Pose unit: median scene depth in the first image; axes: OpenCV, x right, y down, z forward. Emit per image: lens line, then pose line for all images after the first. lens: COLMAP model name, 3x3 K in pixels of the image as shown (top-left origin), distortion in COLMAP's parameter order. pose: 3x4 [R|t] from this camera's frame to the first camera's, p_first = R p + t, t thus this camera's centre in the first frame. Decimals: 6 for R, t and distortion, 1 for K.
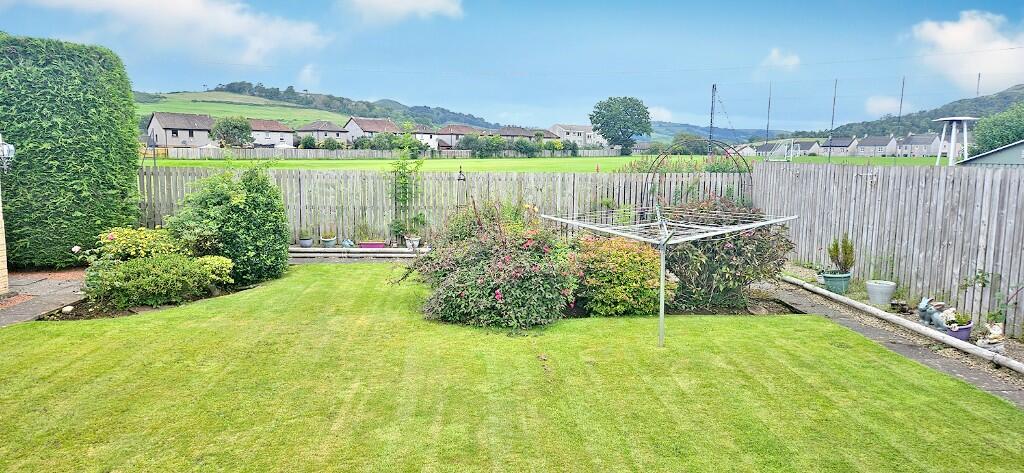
lens RADIAL K [[682.0, 0, 495.2], [0, 682.0, 242.8], [0, 0, 1]] dist [0.053180, -0.010706]
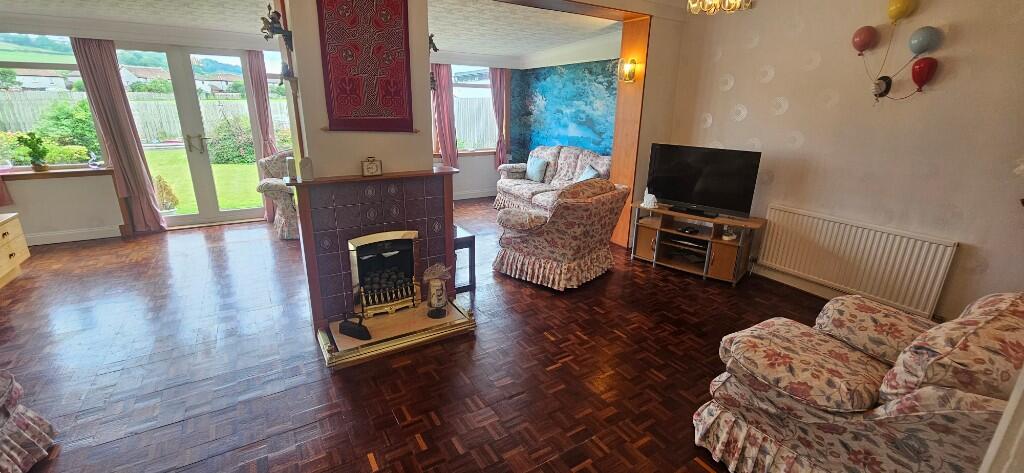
lens RADIAL K [[417.8, 0, 511.5], [0, 417.8, 232.0], [0, 0, 1]] dist [0.000407, 0.000690]
pose [[0.871326, -0.152170, 0.466514, 0.063979], [0.064120, 0.977858, 0.199203, 0.077022], [-0.486497, -0.143657, 0.861790, -0.500170]]
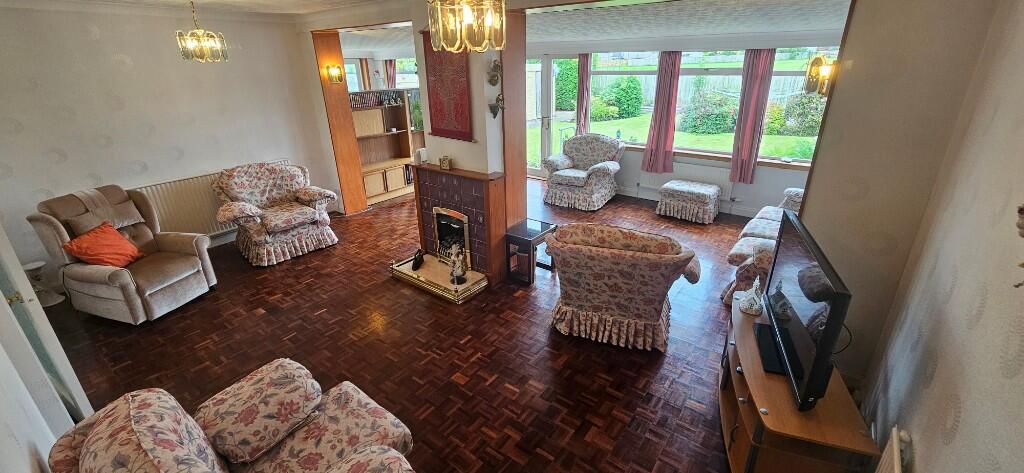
lens RADIAL K [[417.8, 0, 522.3], [0, 417.8, 226.2], [0, 0, 1]] dist [0.000407, 0.000690]
pose [[0.773443, 0.196088, -0.602773, 0.334270], [-0.040848, 0.964390, 0.261312, 0.045921], [0.632548, -0.177488, 0.753911, -0.479911]]
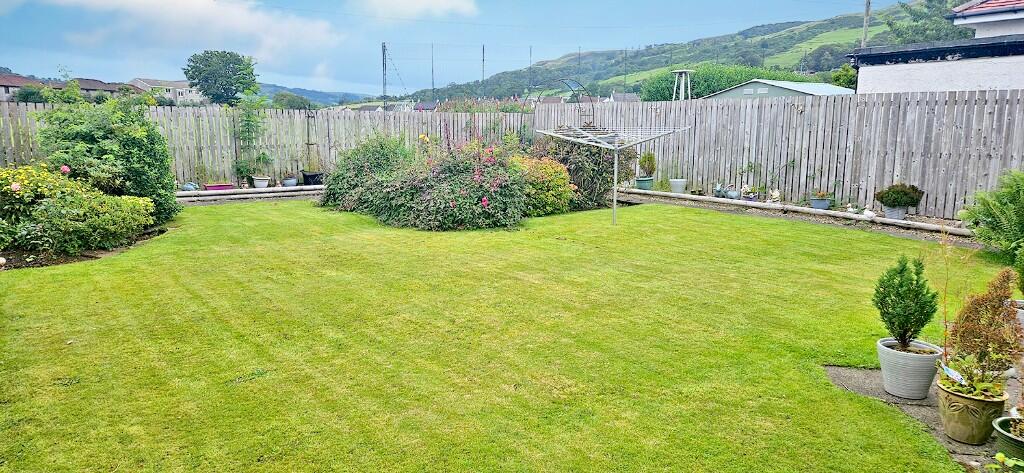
lens RADIAL K [[682.0, 0, 508.2], [0, 682.0, 239.8], [0, 0, 1]] dist [0.053180, -0.010706]
pose [[0.830658, -0.100524, 0.547633, -0.368556], [0.073051, 0.994741, 0.071791, 0.035643], [-0.551969, -0.019628, 0.833633, -0.012020]]
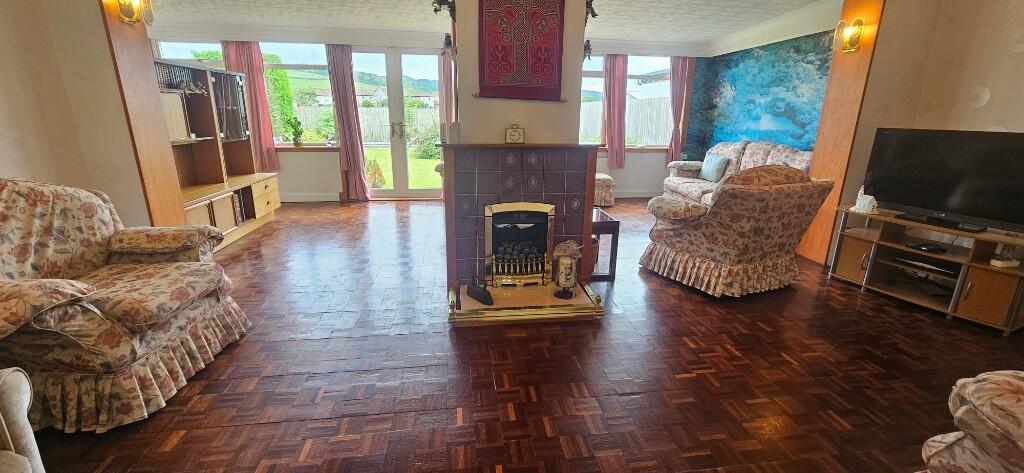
lens RADIAL K [[417.8, 0, 514.6], [0, 417.8, 231.0], [0, 0, 1]] dist [0.000407, 0.000690]
pose [[0.995314, -0.037522, 0.089116, 0.084811], [0.023558, 0.987965, 0.152871, 0.097614], [-0.093779, -0.150055, 0.984220, -0.493749]]
